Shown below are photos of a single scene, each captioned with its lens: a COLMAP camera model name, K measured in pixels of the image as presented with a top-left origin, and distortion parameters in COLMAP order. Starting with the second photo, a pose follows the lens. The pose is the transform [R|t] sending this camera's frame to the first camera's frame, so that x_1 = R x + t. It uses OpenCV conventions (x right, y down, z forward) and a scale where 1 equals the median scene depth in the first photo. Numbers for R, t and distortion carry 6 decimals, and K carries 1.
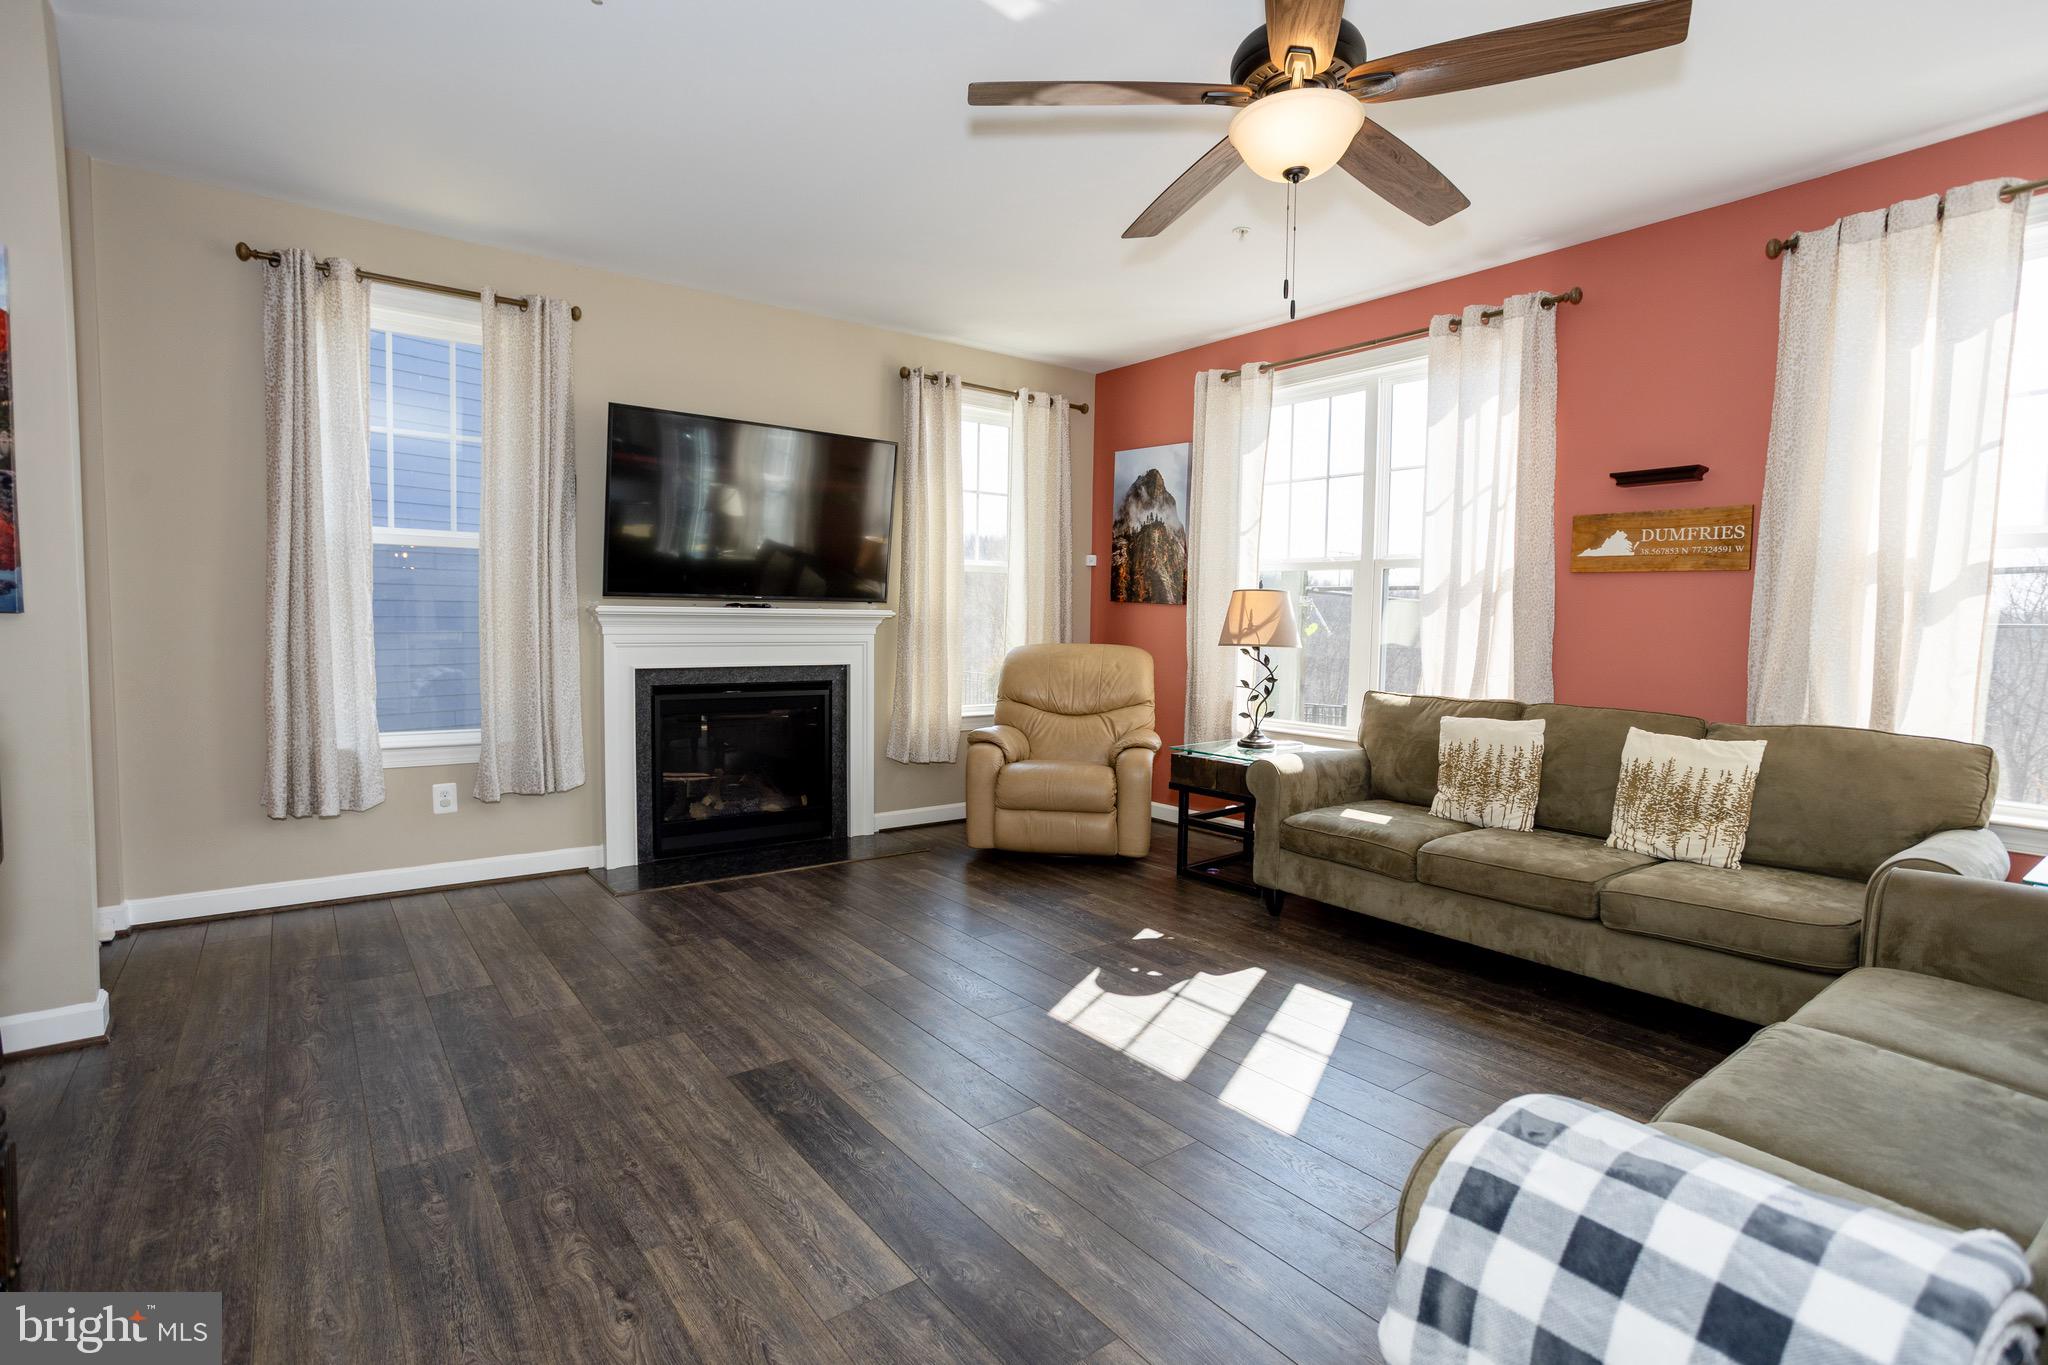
lens RADIAL K [[982.4, 0, 1016.9], [0, 982.4, 685.9], [0, 0, 1]] dist [-0.033284, 0.010986]
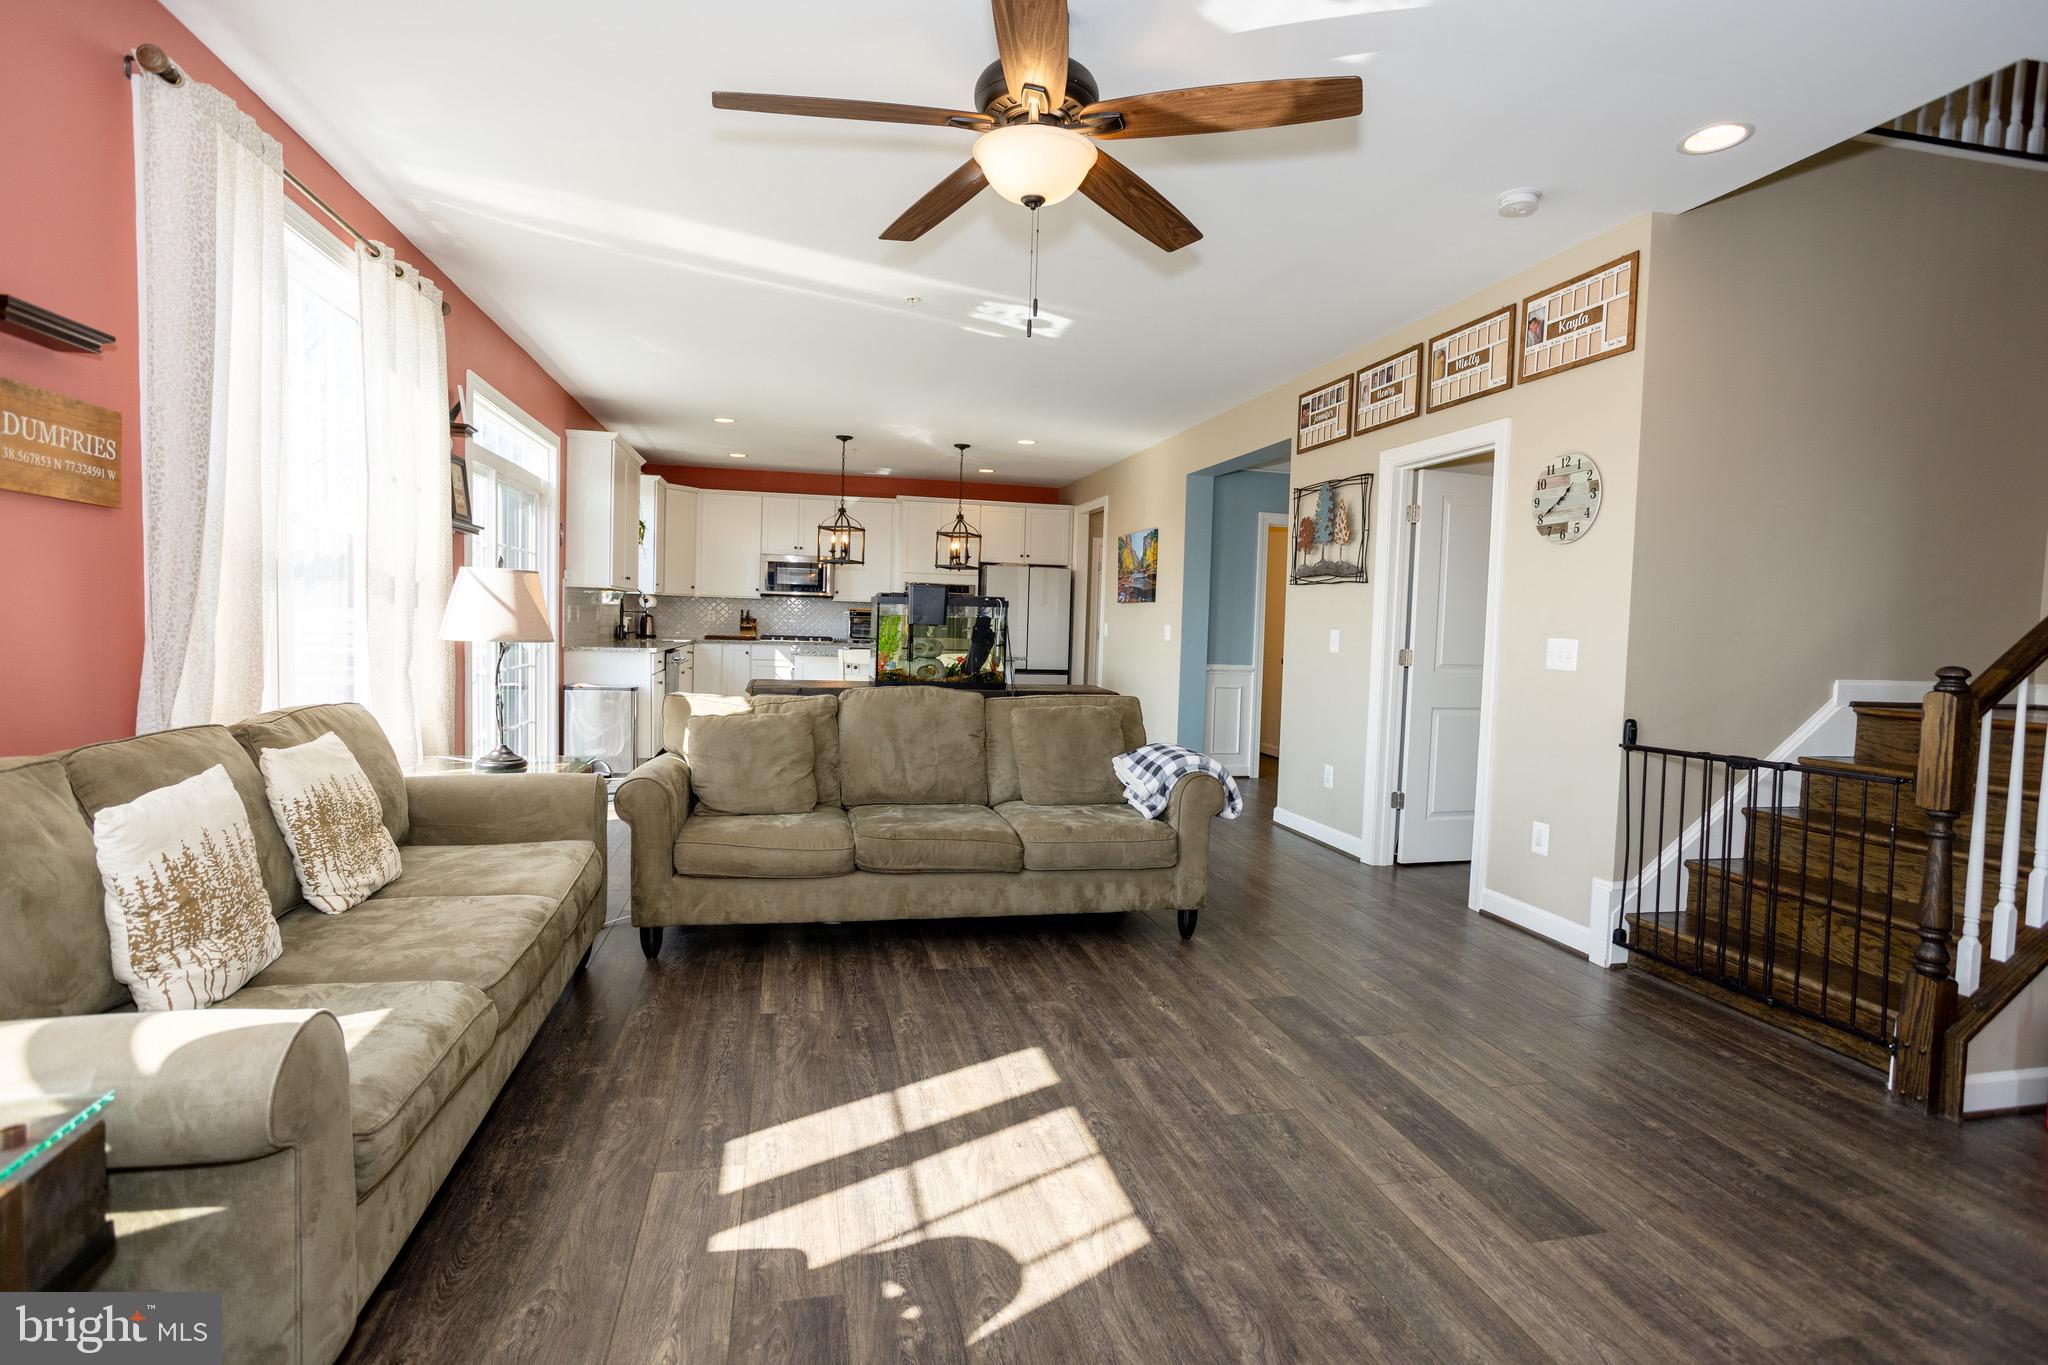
lens RADIAL K [[982.4, 0, 1023.8], [0, 982.4, 666.8], [0, 0, 1]] dist [-0.033284, 0.010986]
pose [[-0.914646, -0.063461, 0.399244, -0.099927], [-0.018187, 0.993061, 0.116185, -0.090842], [-0.403847, 0.099007, -0.909453, 1.255674]]
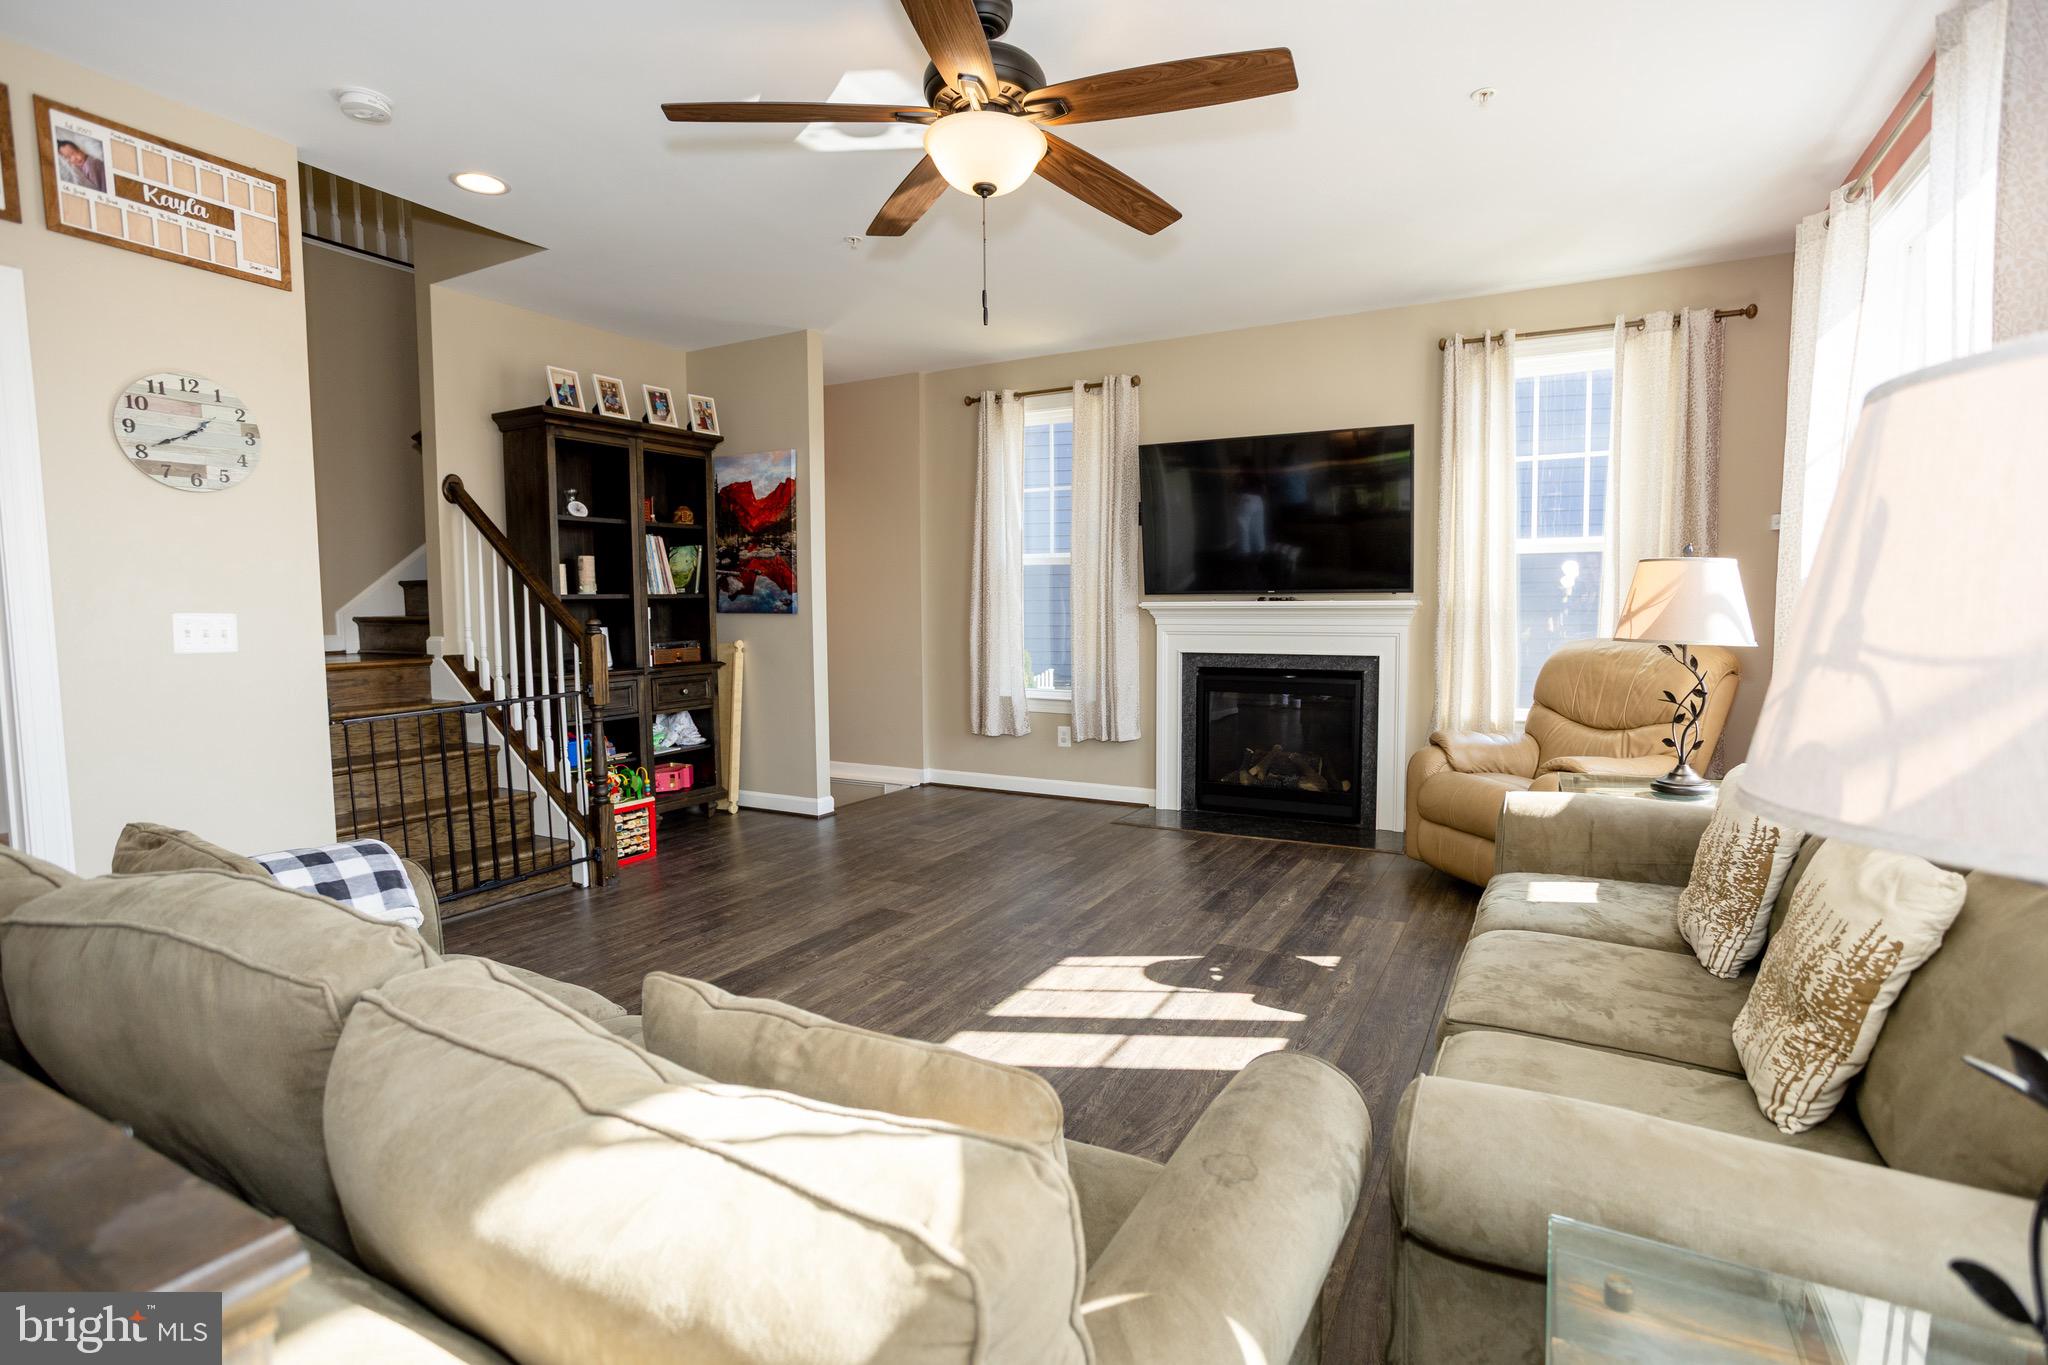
lens RADIAL K [[982.4, 0, 1033.4], [0, 982.4, 682.3], [0, 0, 1]] dist [-0.033284, 0.010986]
pose [[0.415922, 0.053162, -0.907845, 0.815083], [-0.050837, 0.998088, 0.035156, -0.016948], [0.907978, 0.031530, 0.417829, 0.379086]]
